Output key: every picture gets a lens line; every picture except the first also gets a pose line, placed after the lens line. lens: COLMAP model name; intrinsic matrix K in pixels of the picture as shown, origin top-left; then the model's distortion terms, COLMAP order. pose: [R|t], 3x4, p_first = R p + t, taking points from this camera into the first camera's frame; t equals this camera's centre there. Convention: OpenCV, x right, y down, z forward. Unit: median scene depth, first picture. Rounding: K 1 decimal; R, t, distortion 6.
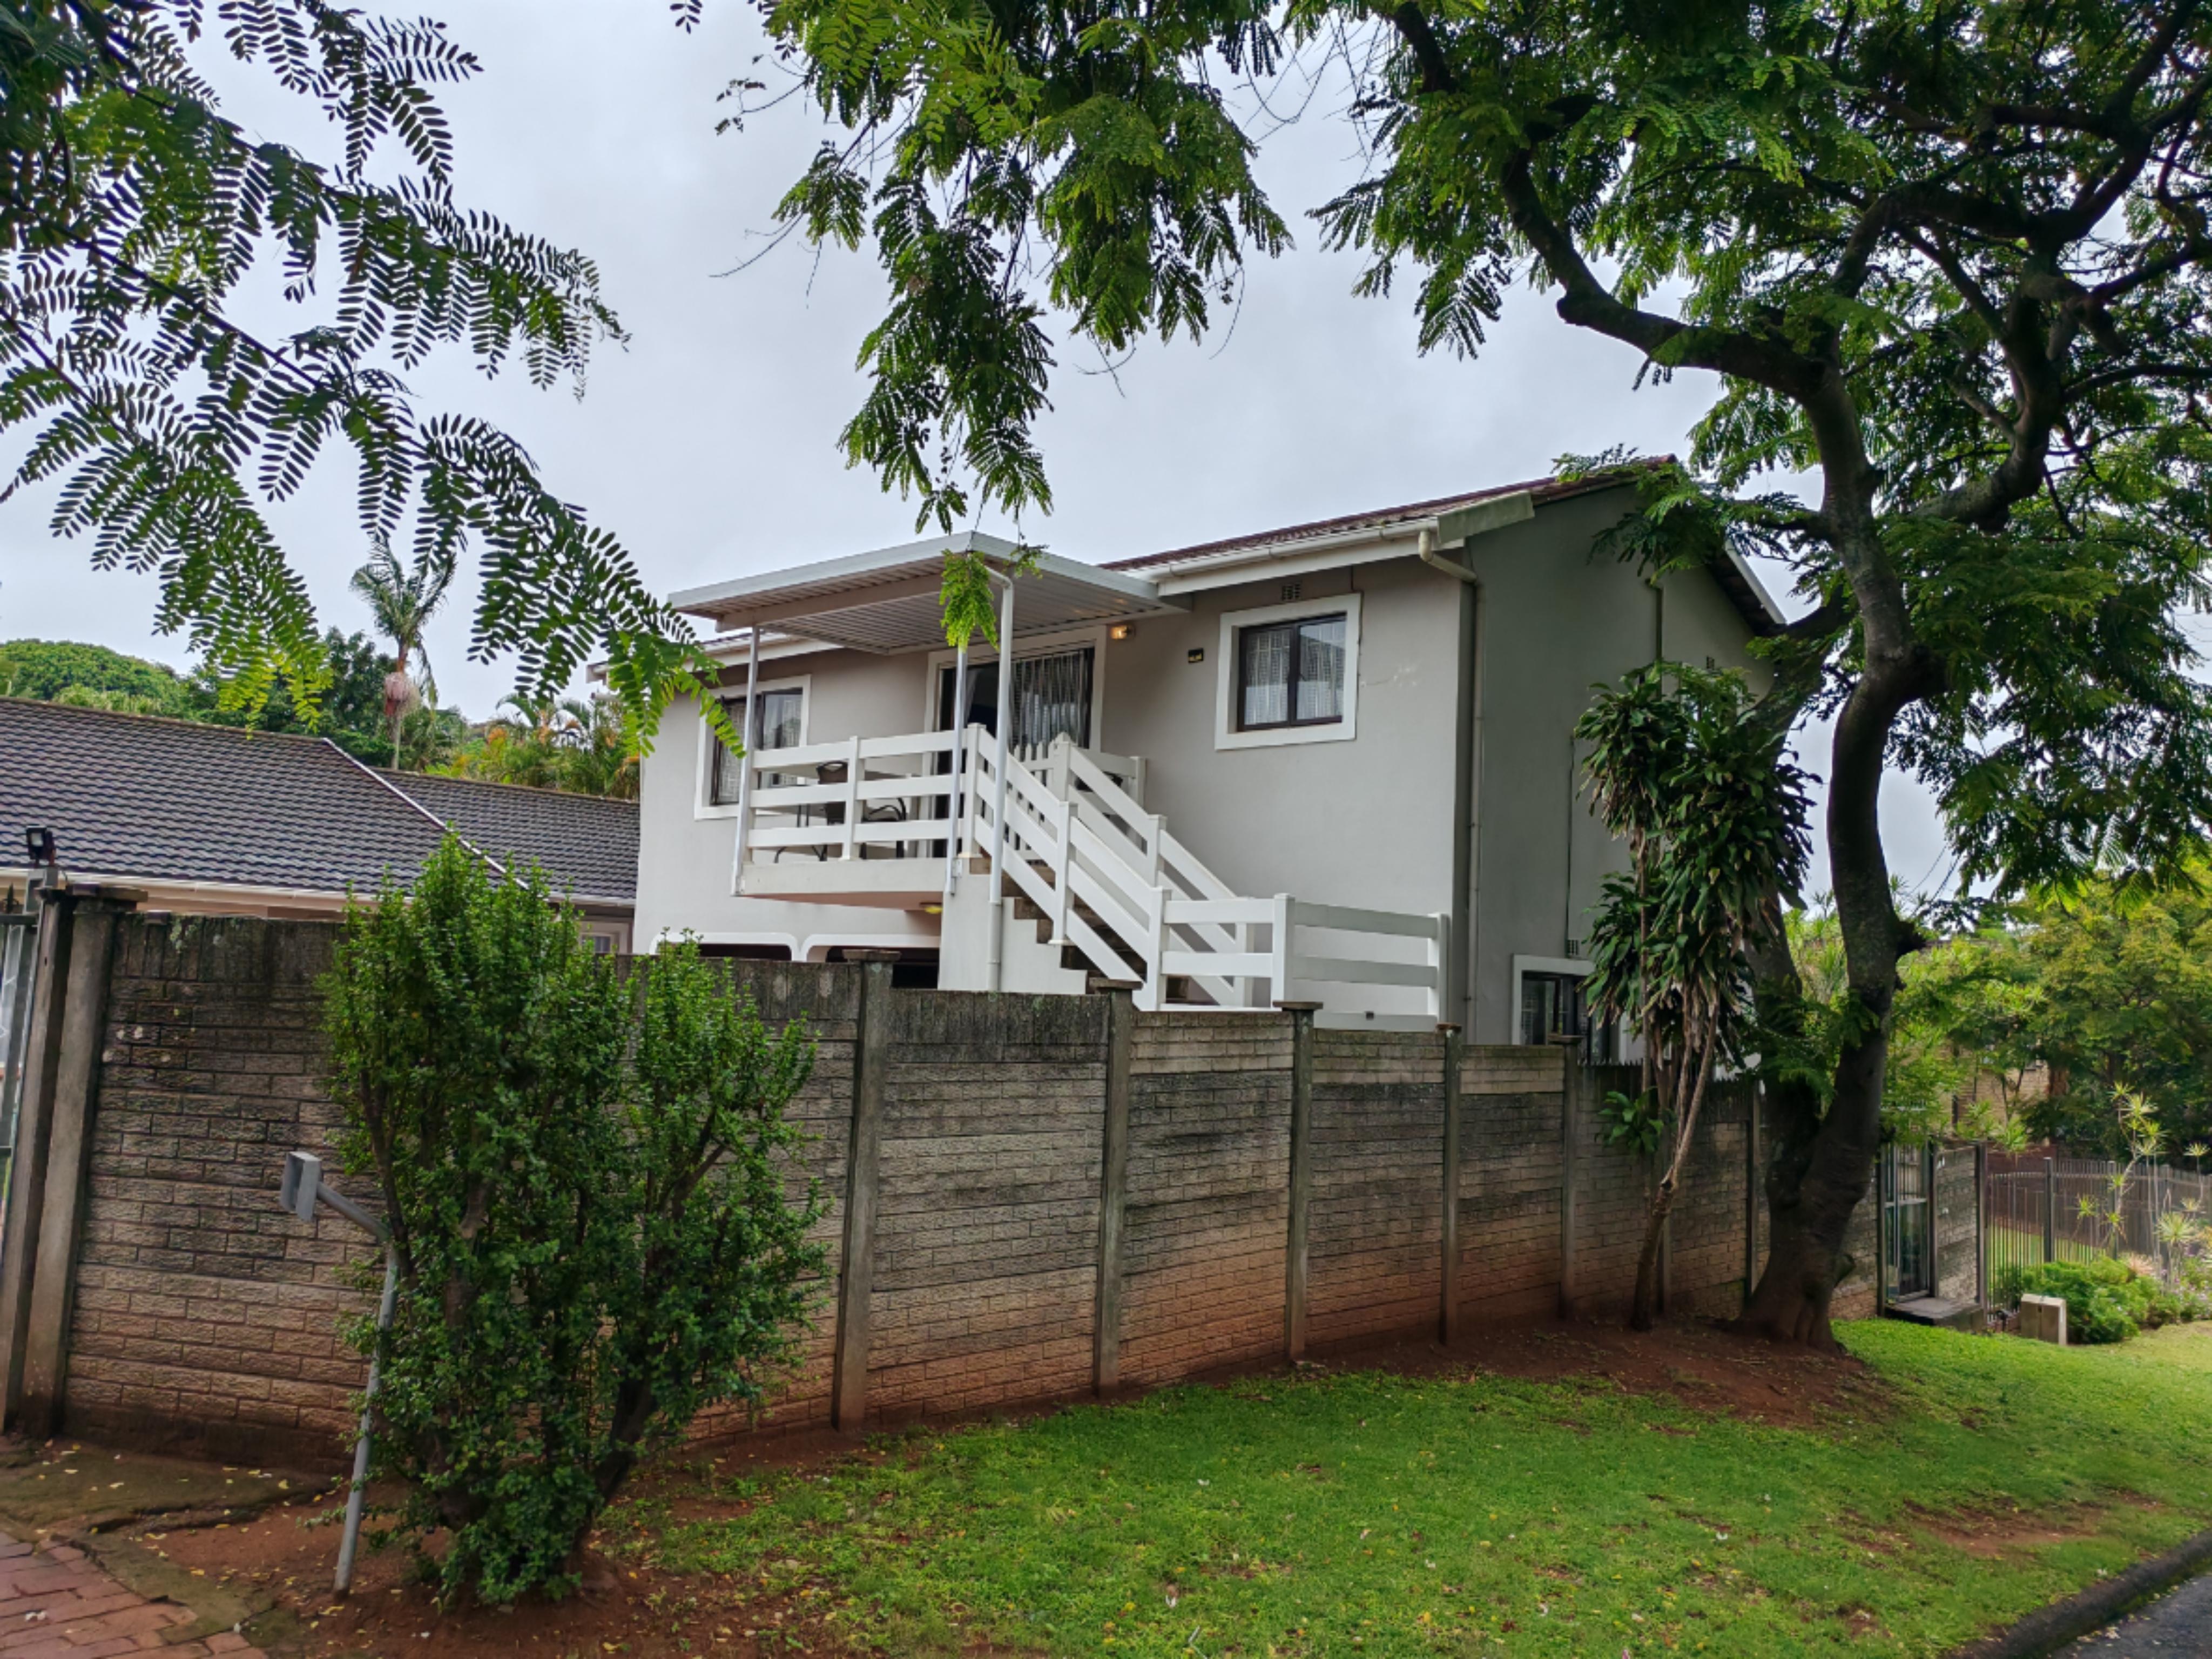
lens RADIAL K [[1722.1, 0, 1031.7], [0, 1722.1, 826.1], [0, 0, 1]] dist [0.078378, -0.126832]
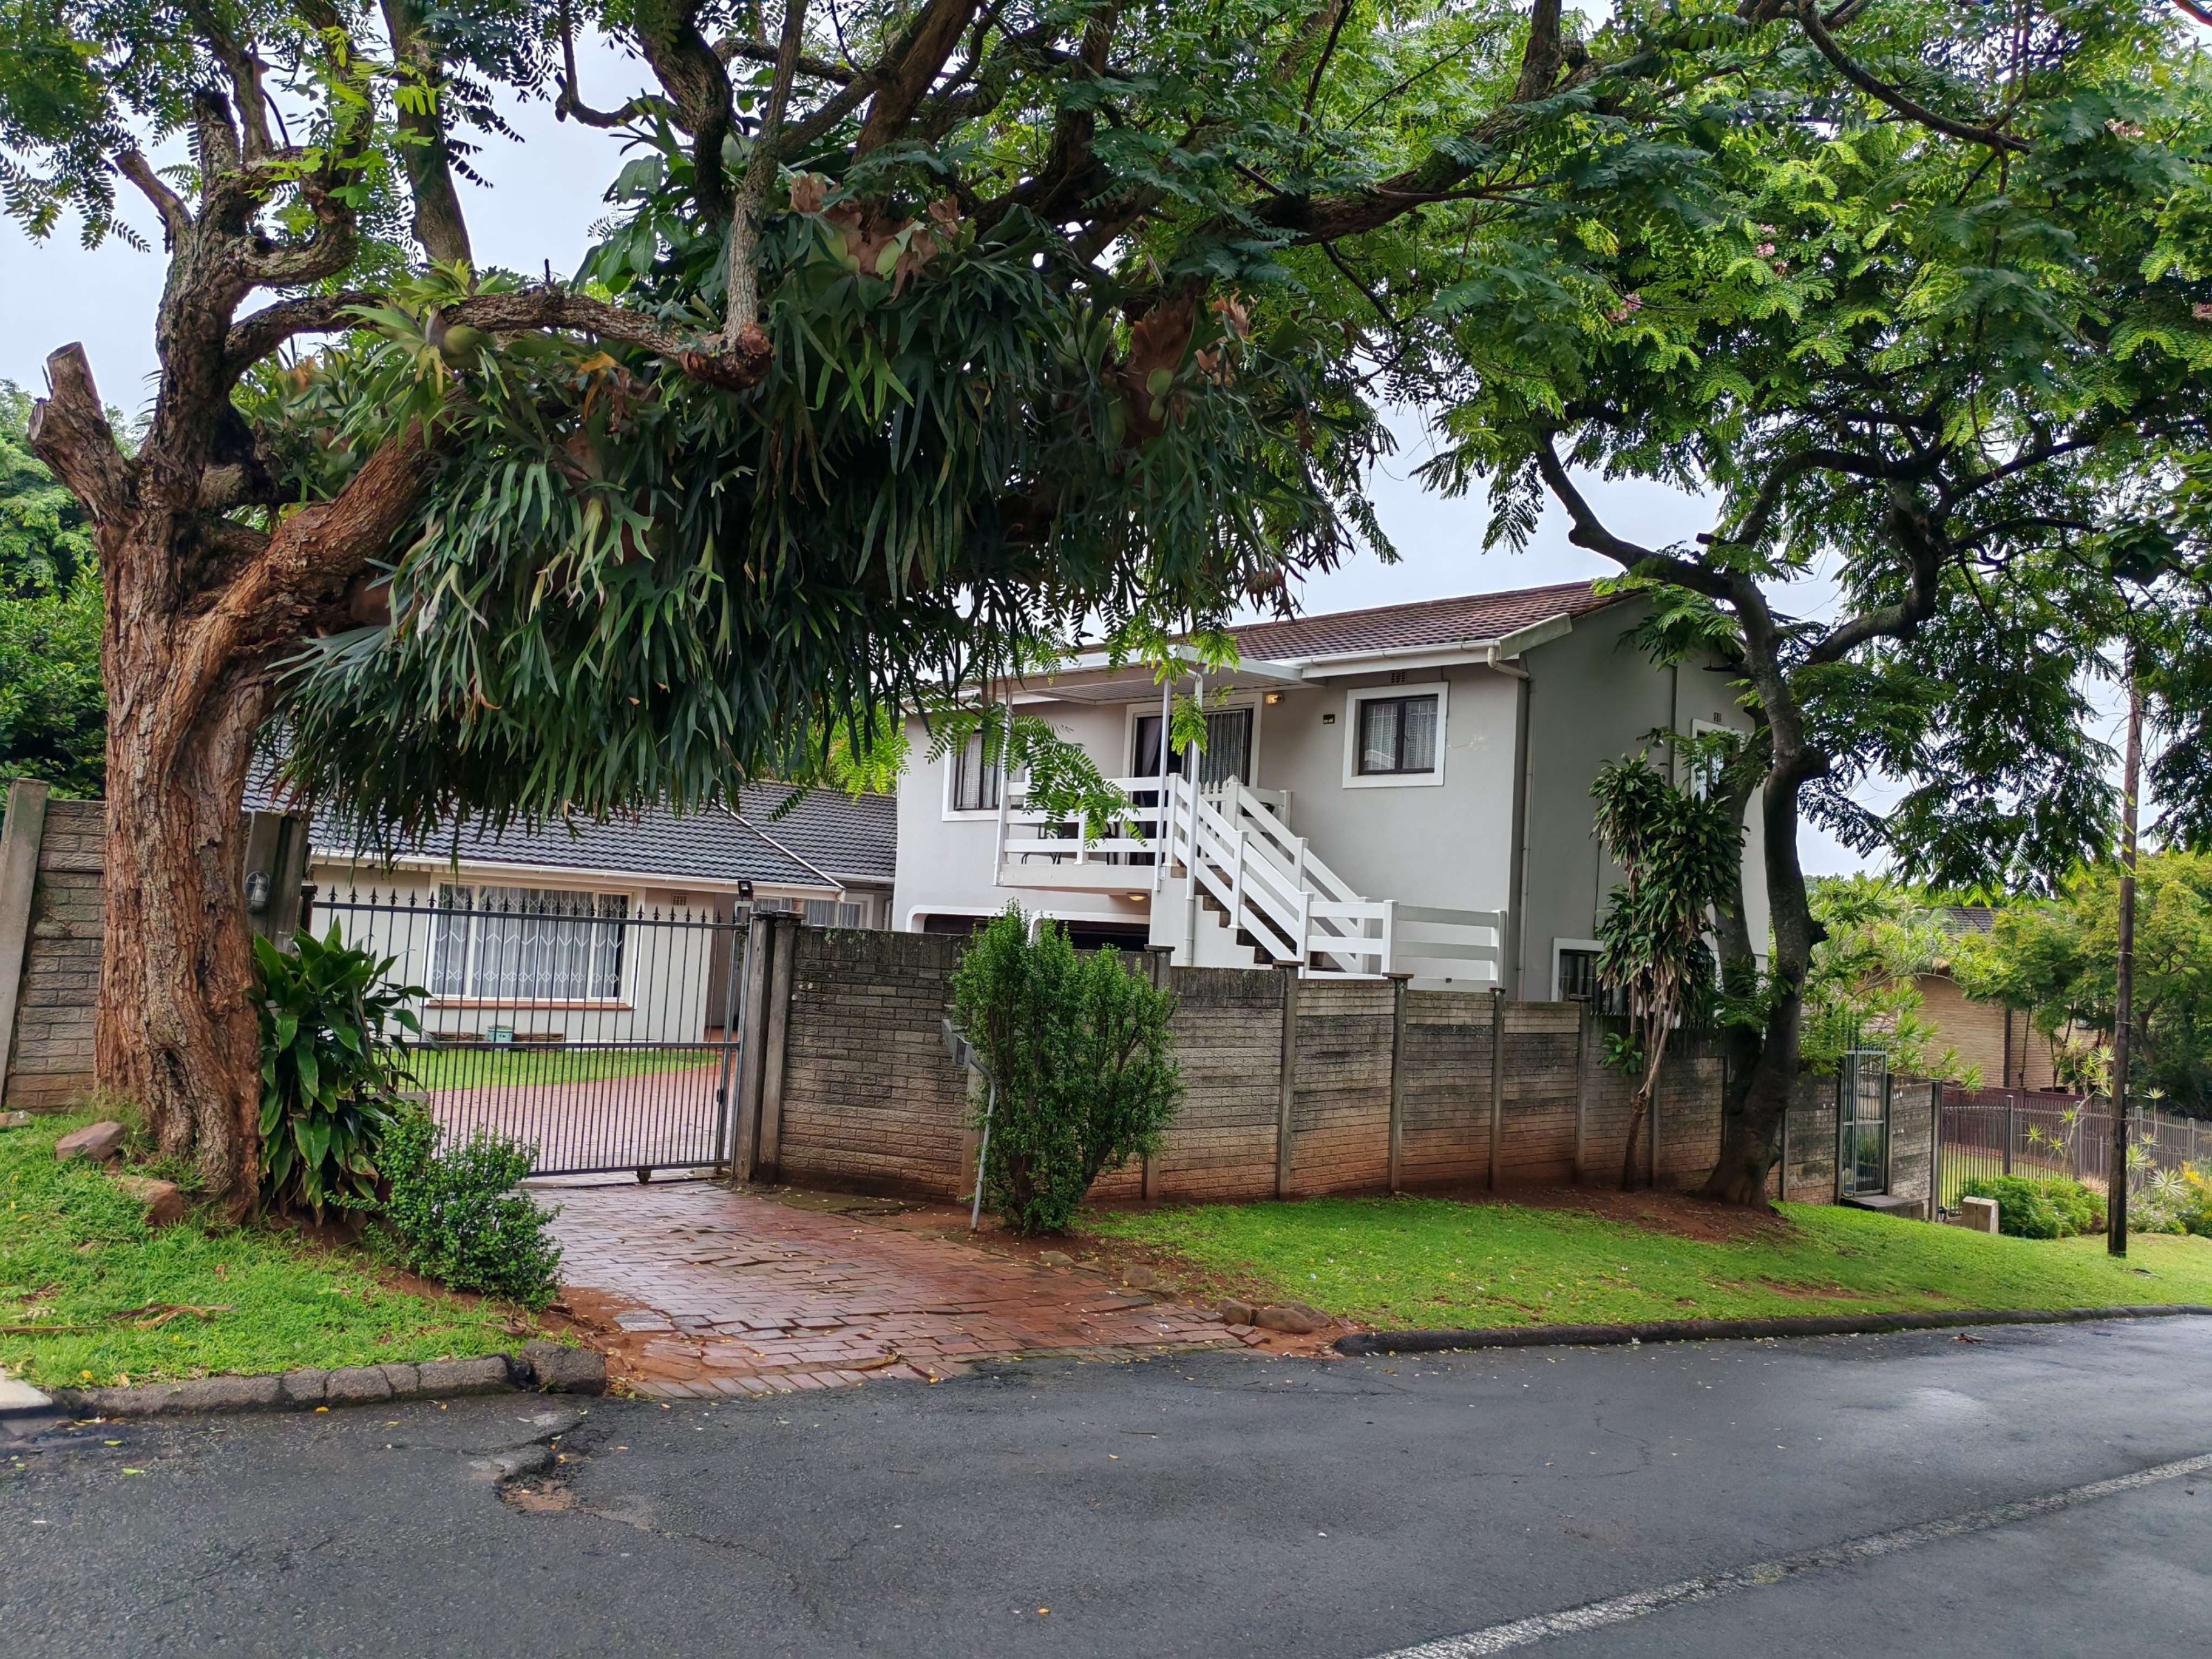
lens RADIAL K [[1722.1, 0, 1031.7], [0, 1722.1, 826.1], [0, 0, 1]] dist [0.078378, -0.126832]
pose [[0.998045, 0.006884, -0.062119, -0.071173], [-0.004970, 0.999510, 0.030914, -0.067758], [0.062301, -0.030545, 0.997590, -0.508031]]
